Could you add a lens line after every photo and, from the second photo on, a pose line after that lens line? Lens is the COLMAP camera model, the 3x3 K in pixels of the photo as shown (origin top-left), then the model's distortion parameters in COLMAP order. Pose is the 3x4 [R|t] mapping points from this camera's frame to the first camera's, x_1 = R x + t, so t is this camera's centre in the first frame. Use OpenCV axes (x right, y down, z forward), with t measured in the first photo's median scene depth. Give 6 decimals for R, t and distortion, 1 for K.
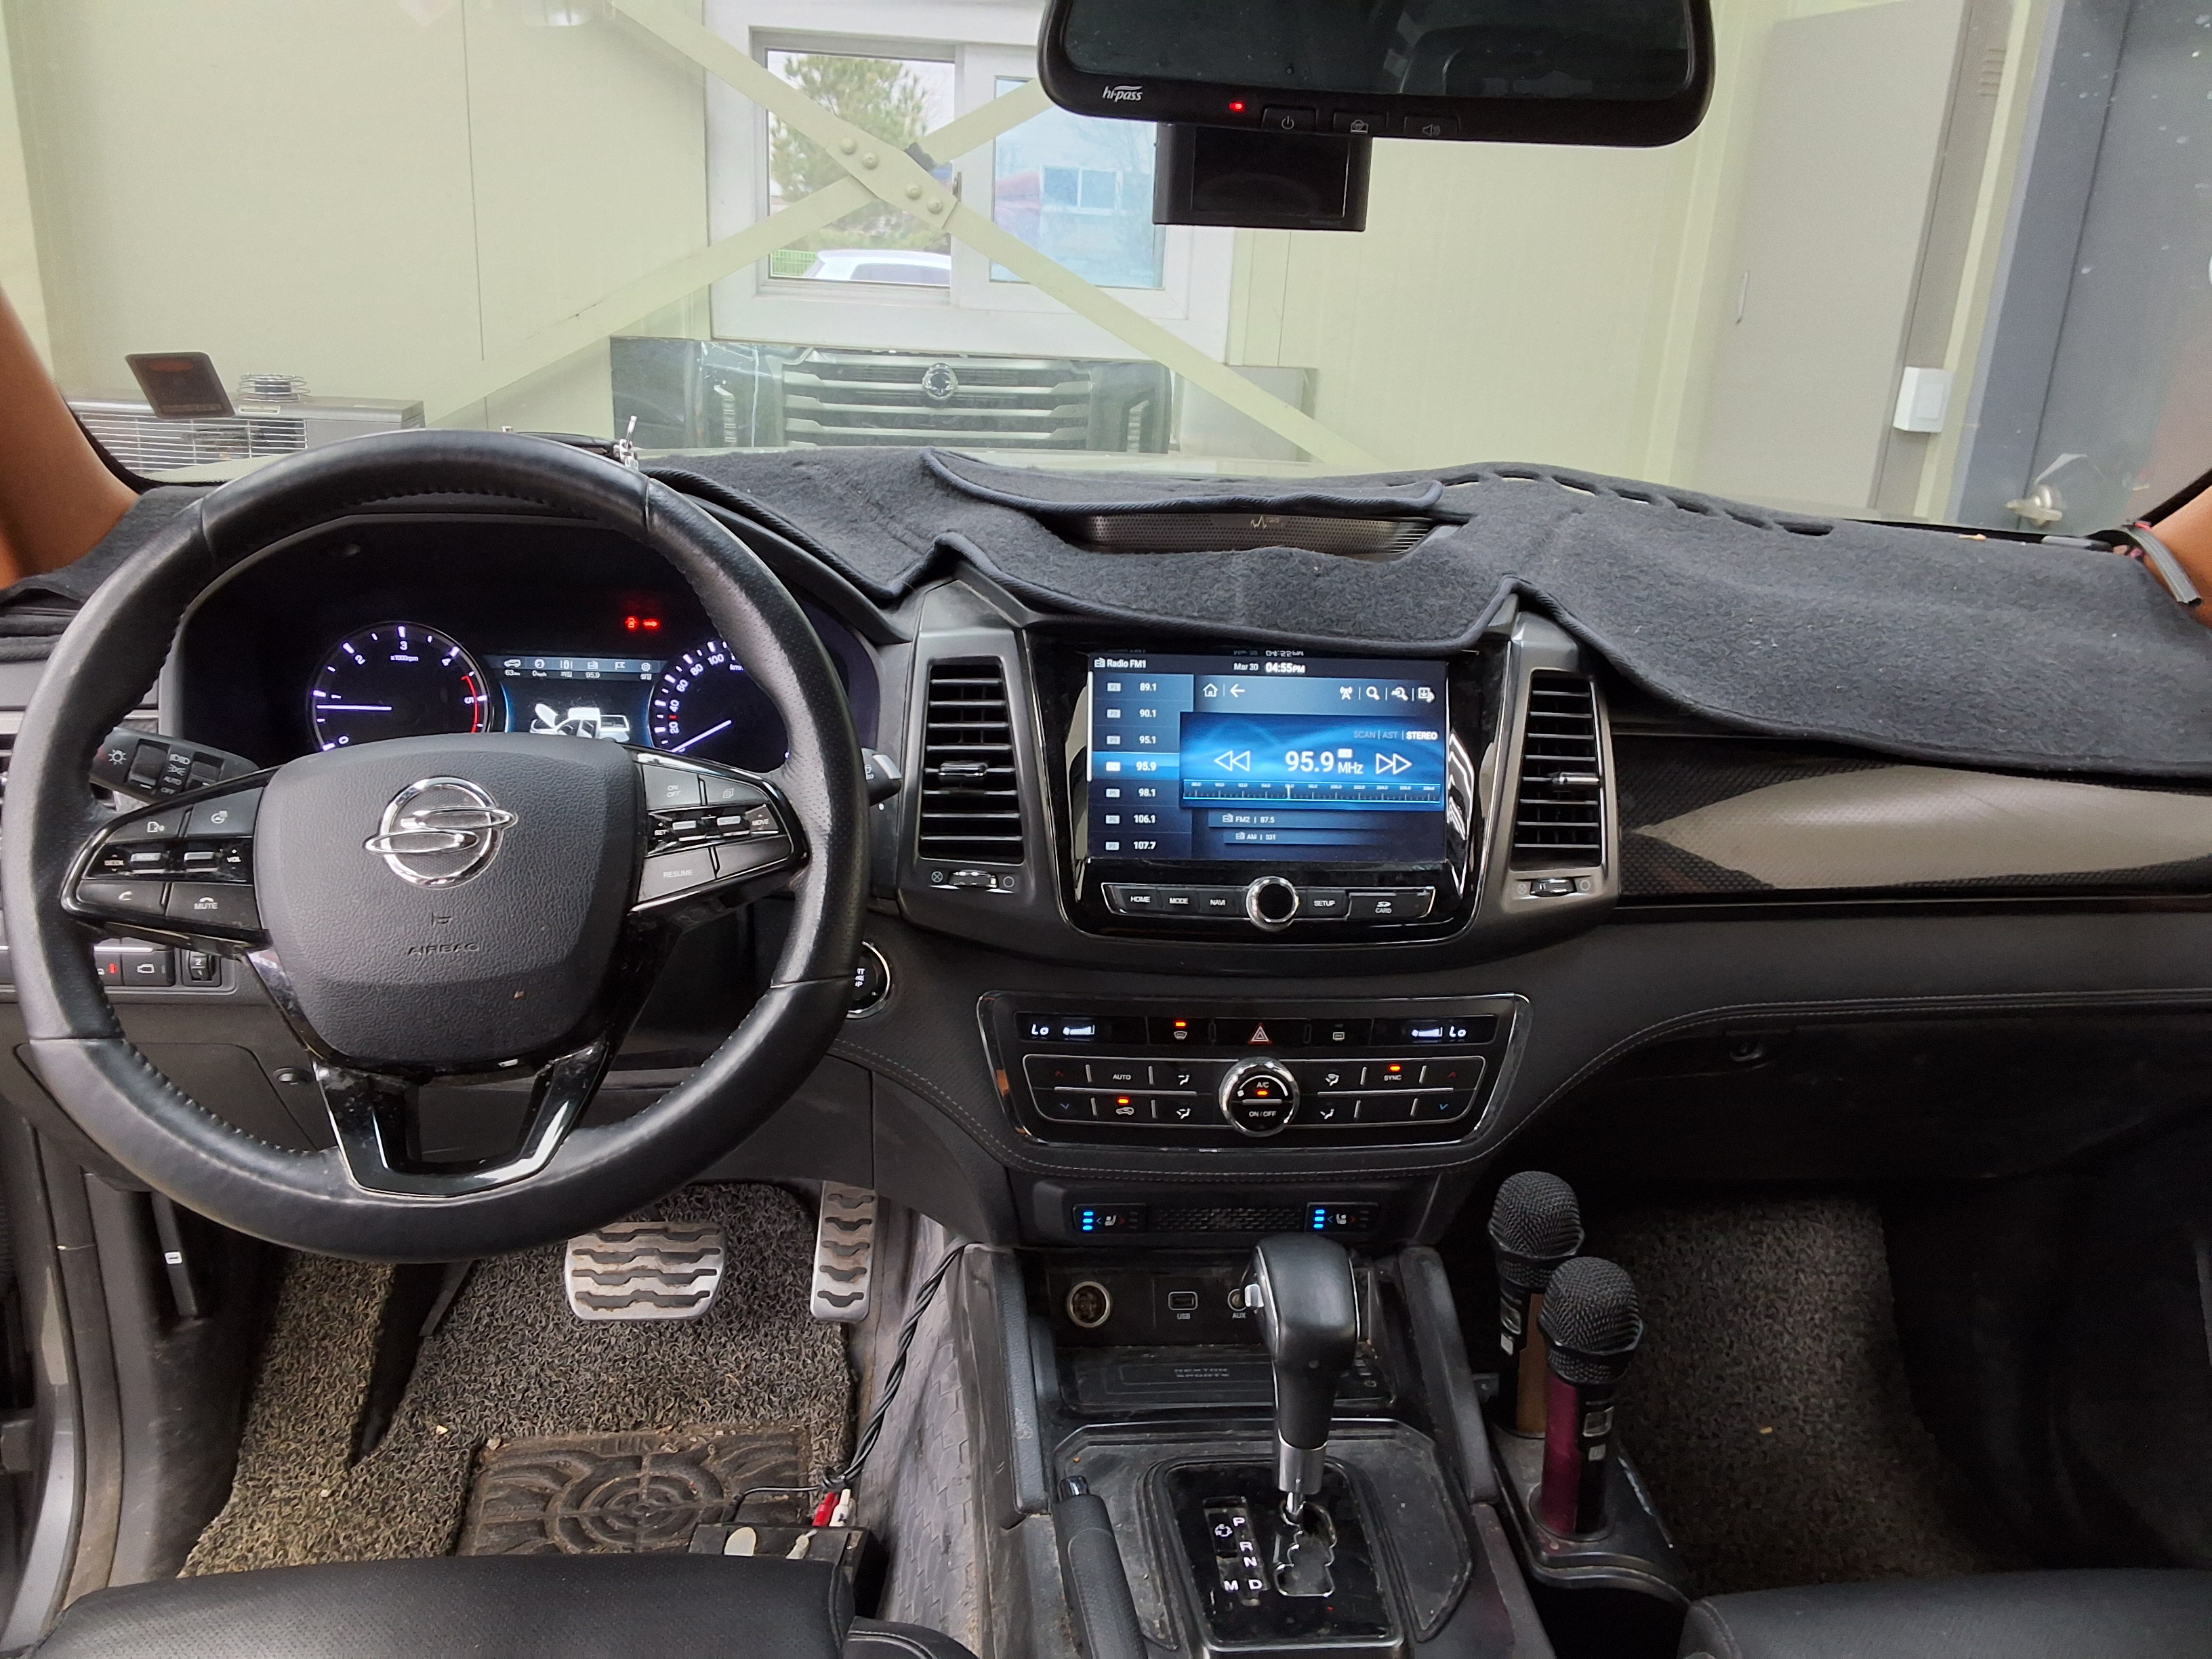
lens RADIAL K [[1743.4, 0, 1138.8], [0, 1743.4, 849.8], [0, 0, 1]] dist [0.079786, -0.133473]
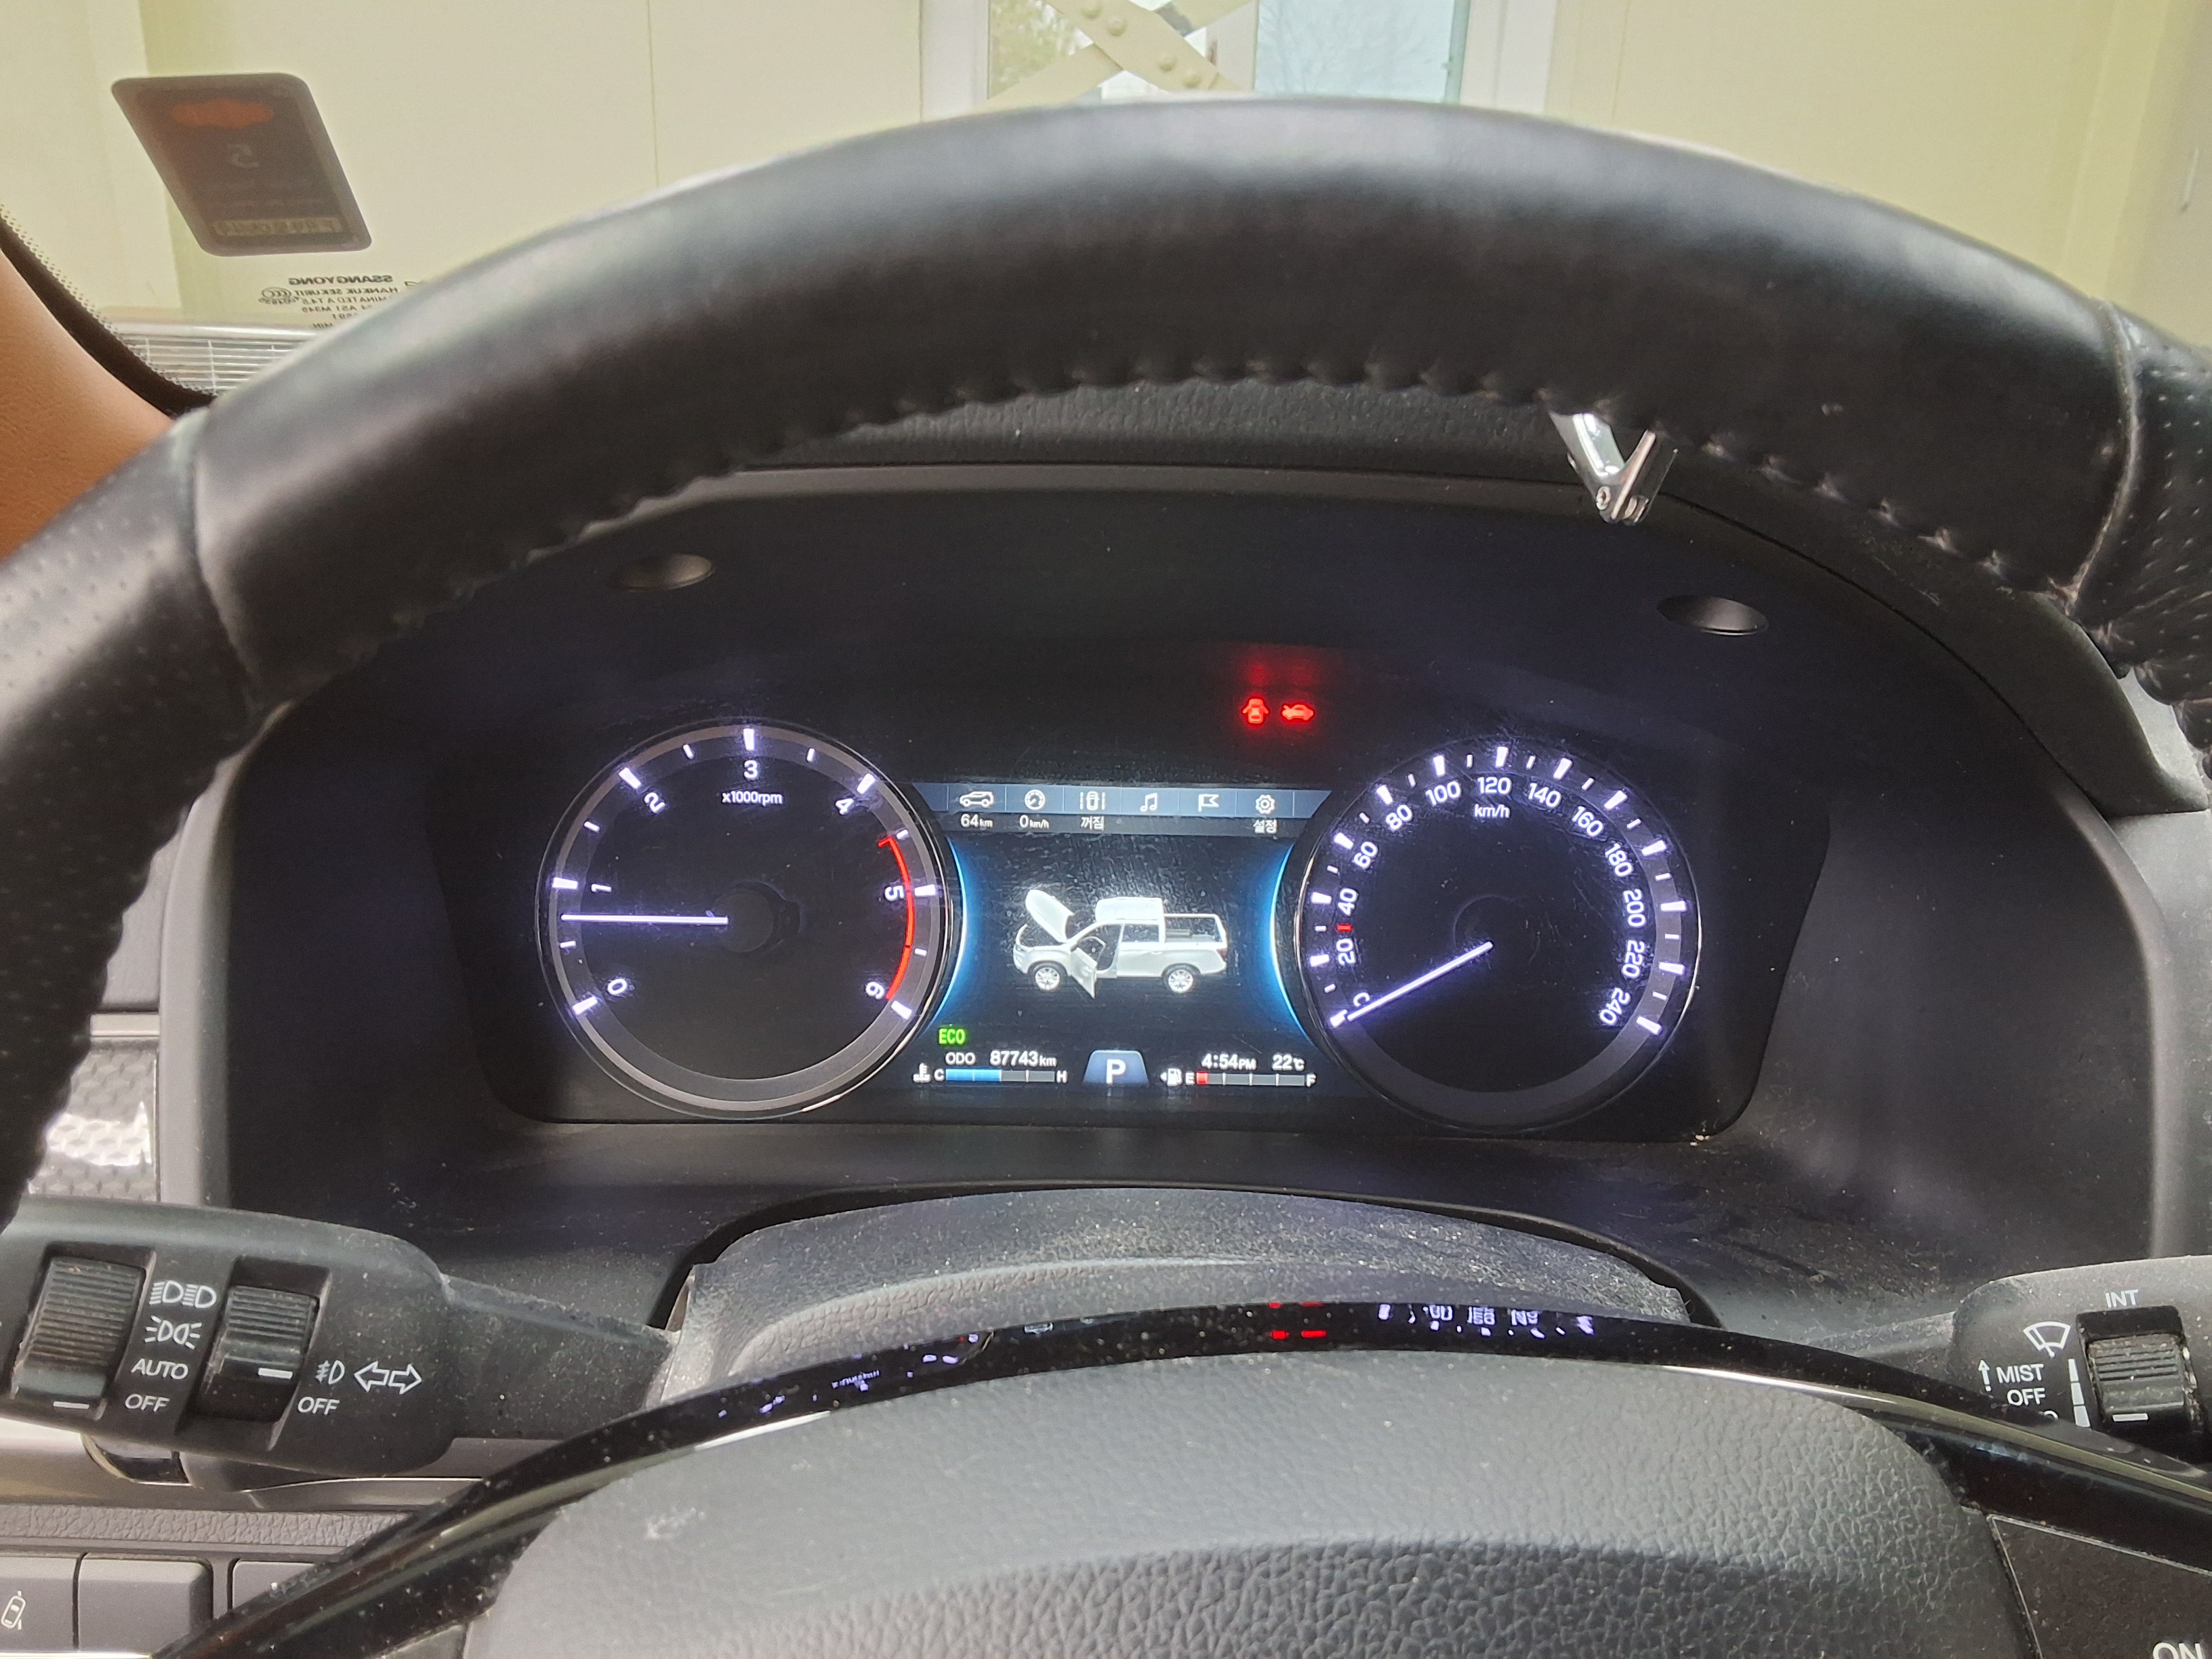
lens RADIAL K [[1749.9, 0, 1106.0], [0, 1749.9, 829.5], [0, 0, 1]] dist [0.134408, -0.212991]
pose [[0.995705, 0.007513, -0.092274, -0.305446], [-0.005552, 0.999754, 0.021489, -0.116958], [0.092412, -0.020885, 0.995502, 0.605635]]
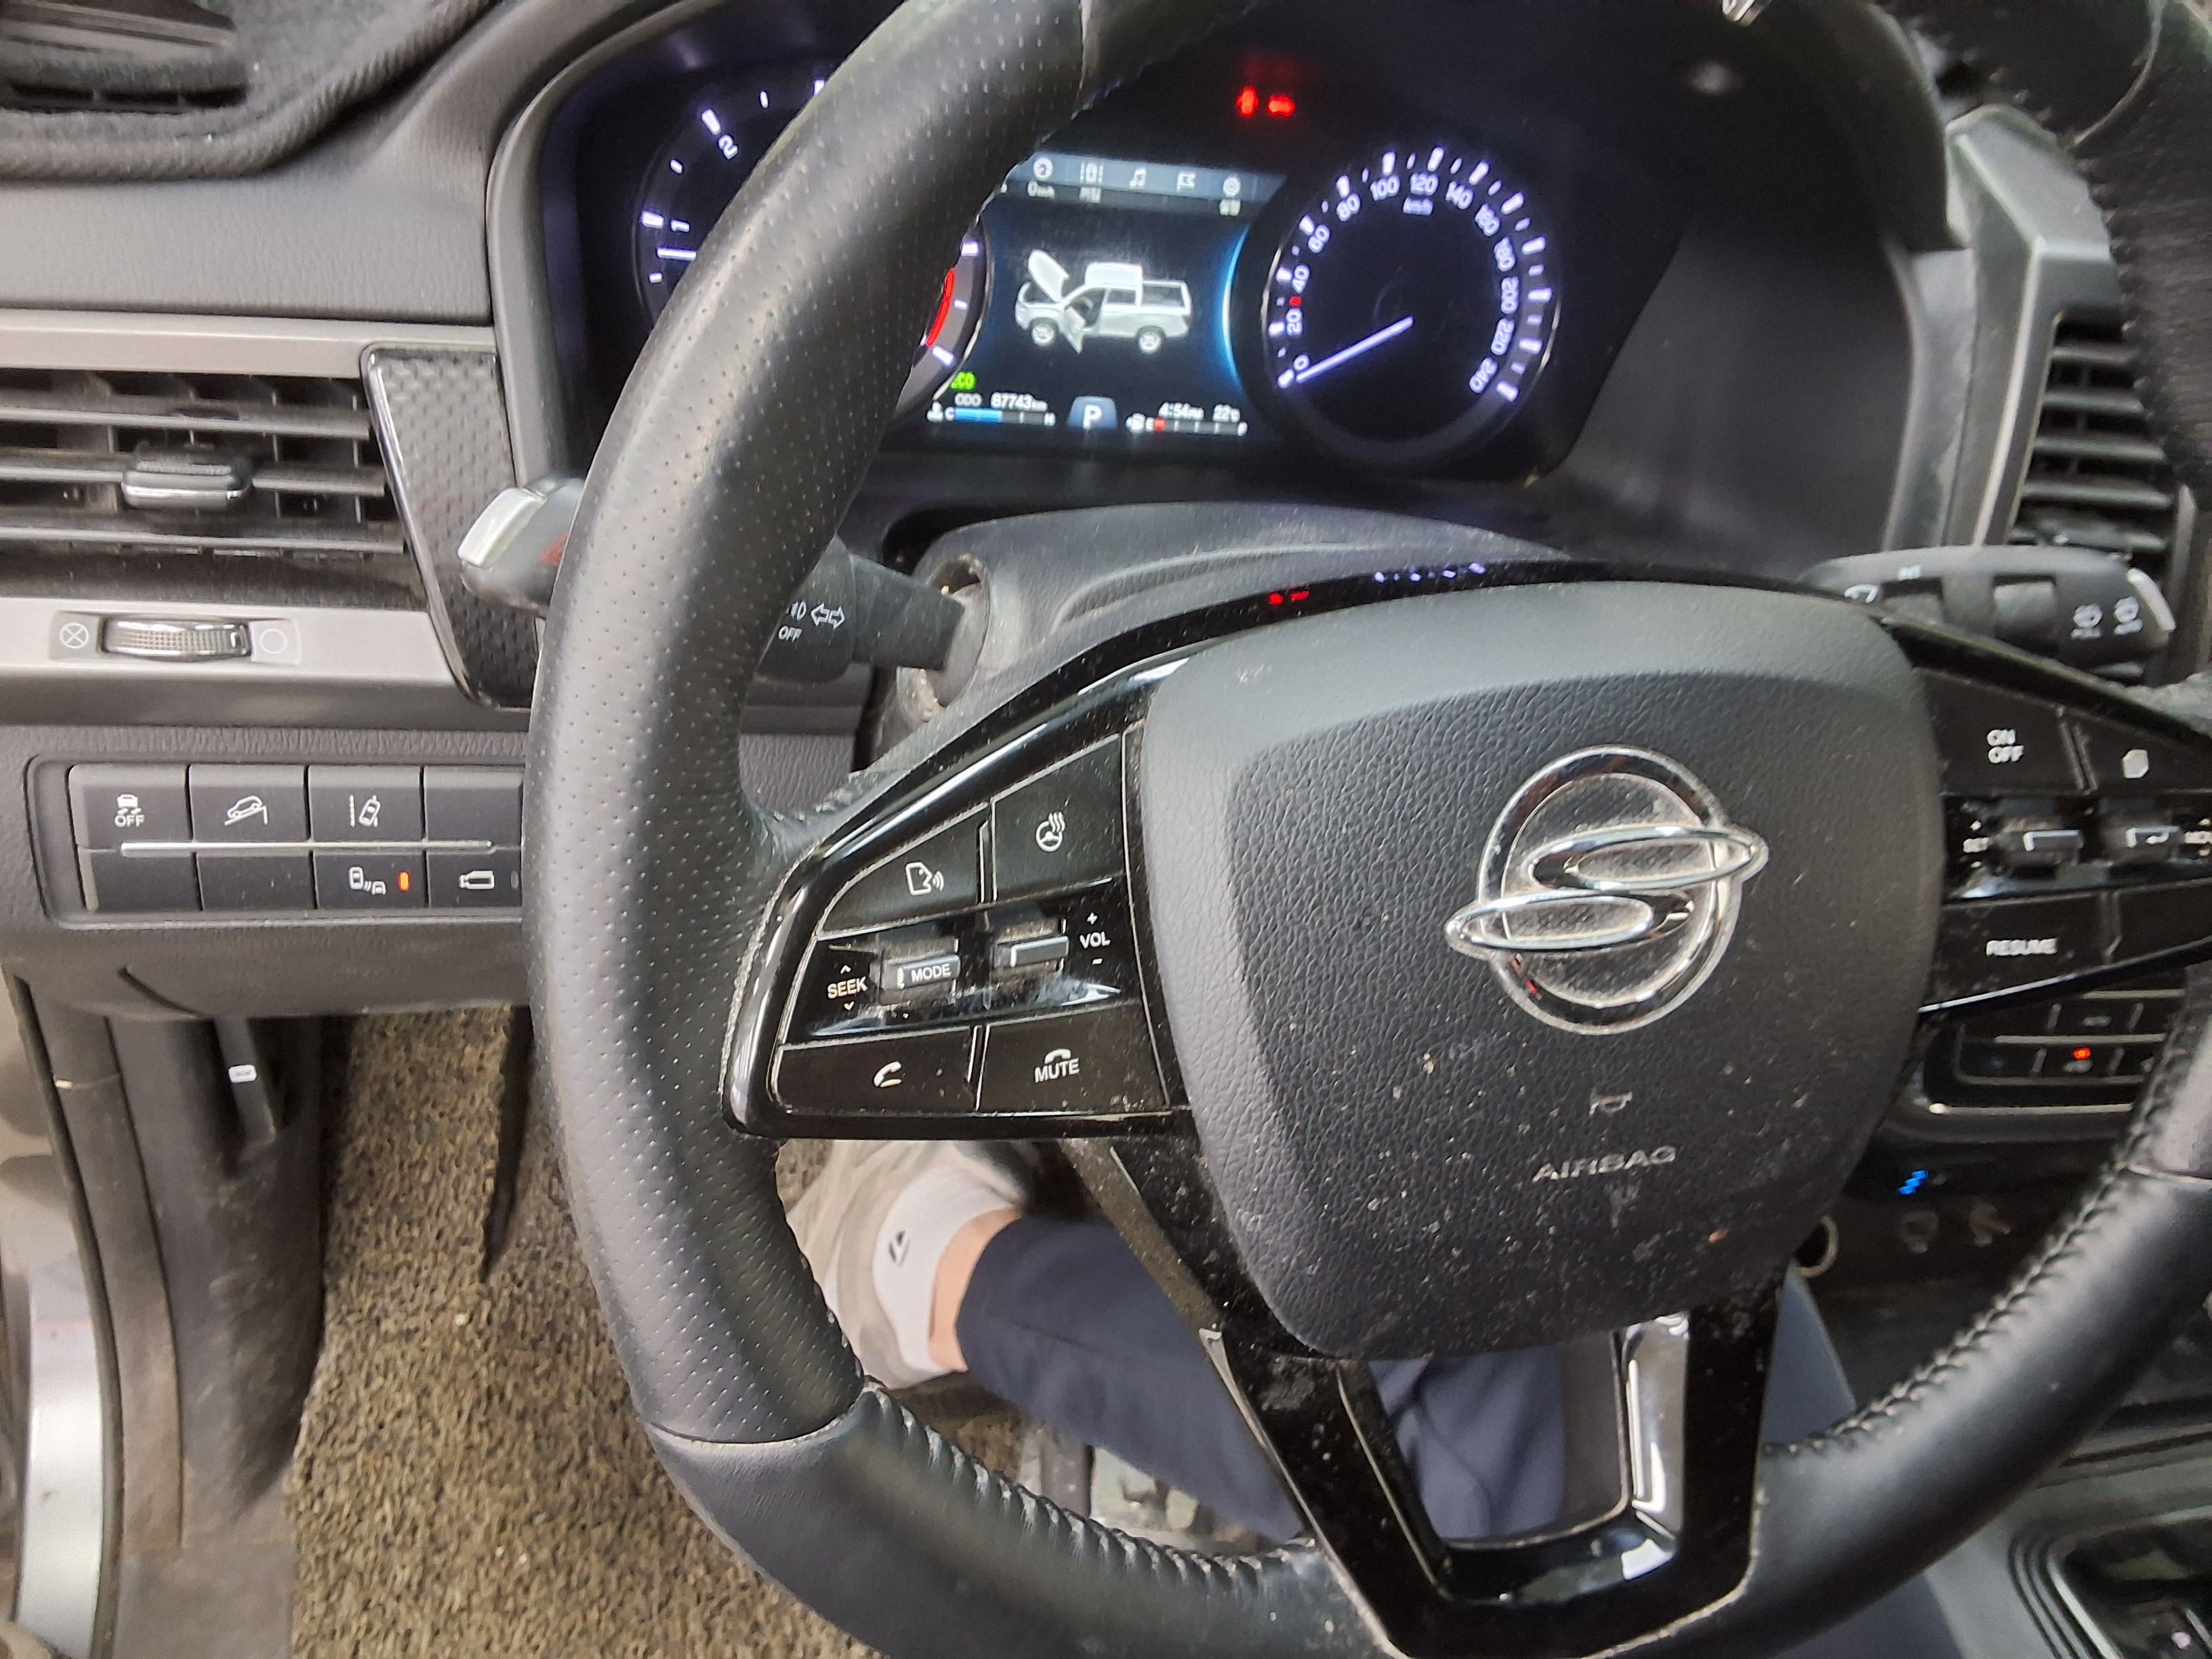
lens RADIAL K [[1749.9, 0, 1106.0], [0, 1749.9, 829.5], [0, 0, 1]] dist [0.134408, -0.212991]
pose [[0.982645, 0.013127, 0.185030, -0.449680], [-0.080289, 0.929311, 0.360464, -0.124184], [-0.167219, -0.369064, 0.914237, 0.496632]]
